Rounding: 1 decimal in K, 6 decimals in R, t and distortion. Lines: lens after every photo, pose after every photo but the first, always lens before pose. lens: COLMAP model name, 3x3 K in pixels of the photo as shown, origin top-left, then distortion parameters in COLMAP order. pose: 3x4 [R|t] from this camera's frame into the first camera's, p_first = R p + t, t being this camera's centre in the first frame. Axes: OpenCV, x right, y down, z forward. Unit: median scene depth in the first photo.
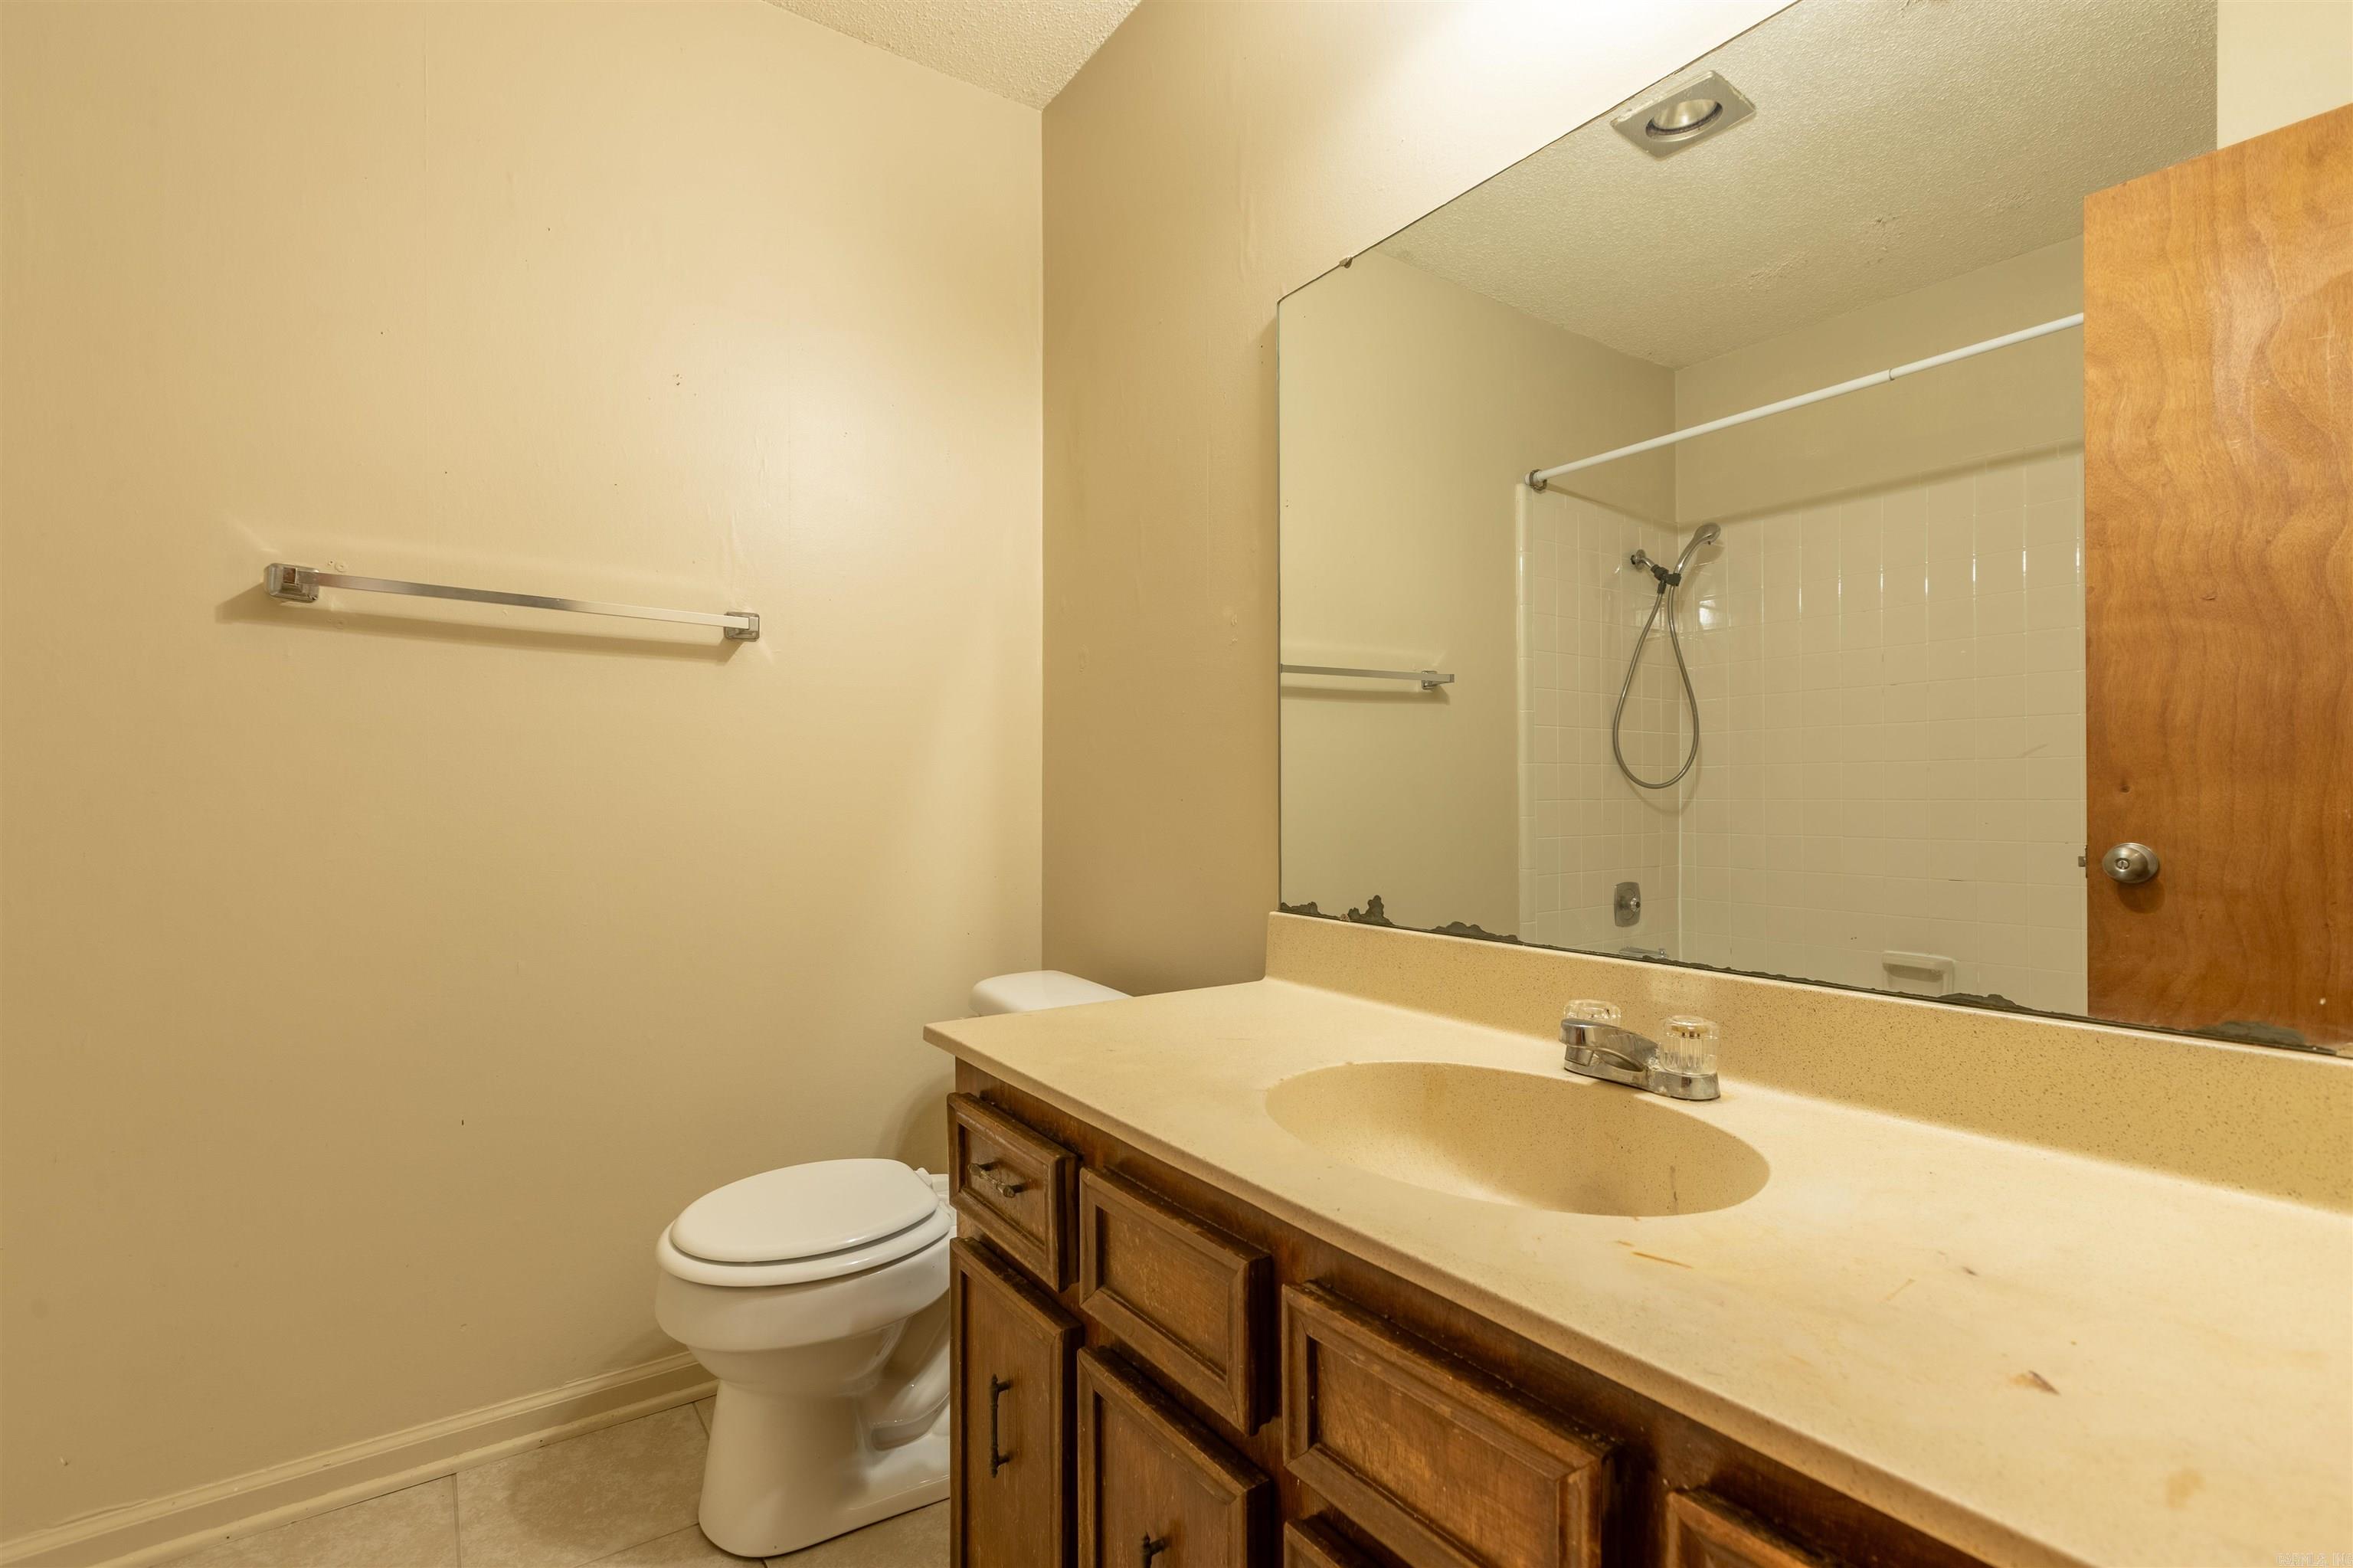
lens RADIAL K [[1063.3, 0, 1167.2], [0, 1063.3, 797.3], [0, 0, 1]] dist [0.004355, -0.000281]
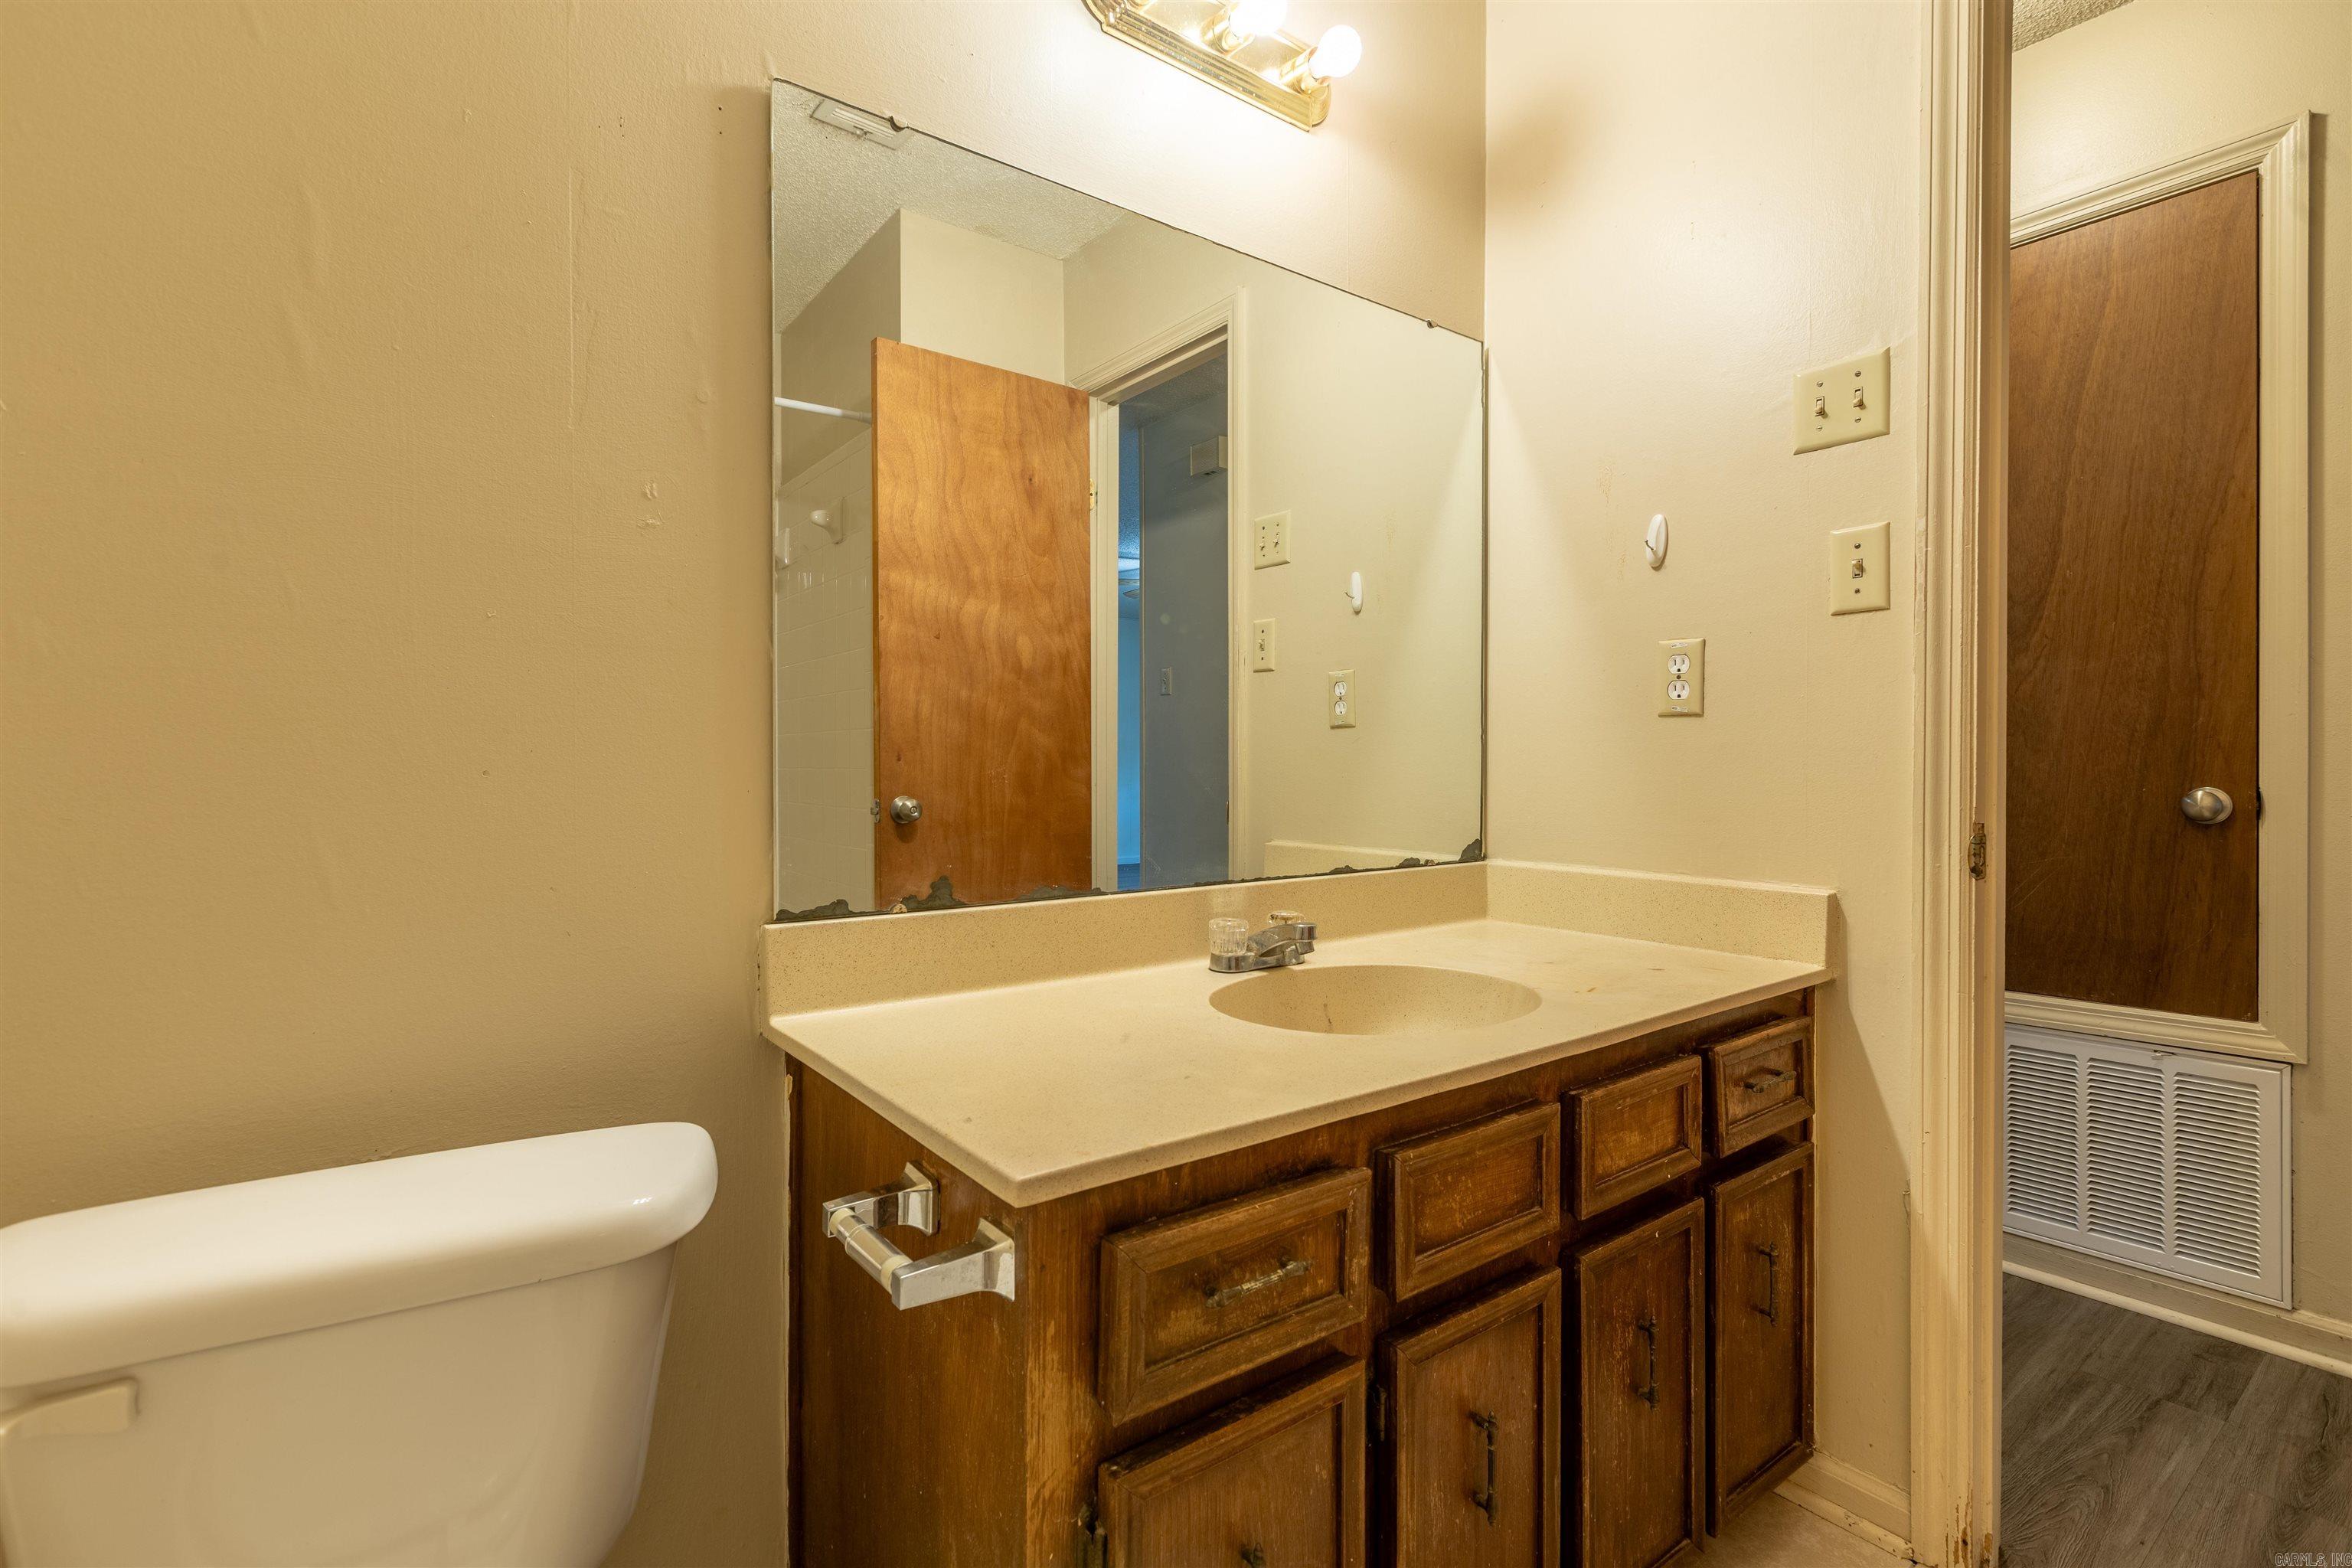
lens RADIAL K [[1062.8, 0, 1166.4], [0, 1062.8, 765.9], [0, 0, 1]] dist [0.004355, -0.000281]
pose [[-0.027198, -0.001552, 0.999629, -0.683625], [0.002482, 0.999996, 0.001620, 0.000216], [-0.999627, 0.002526, -0.027194, 0.824692]]
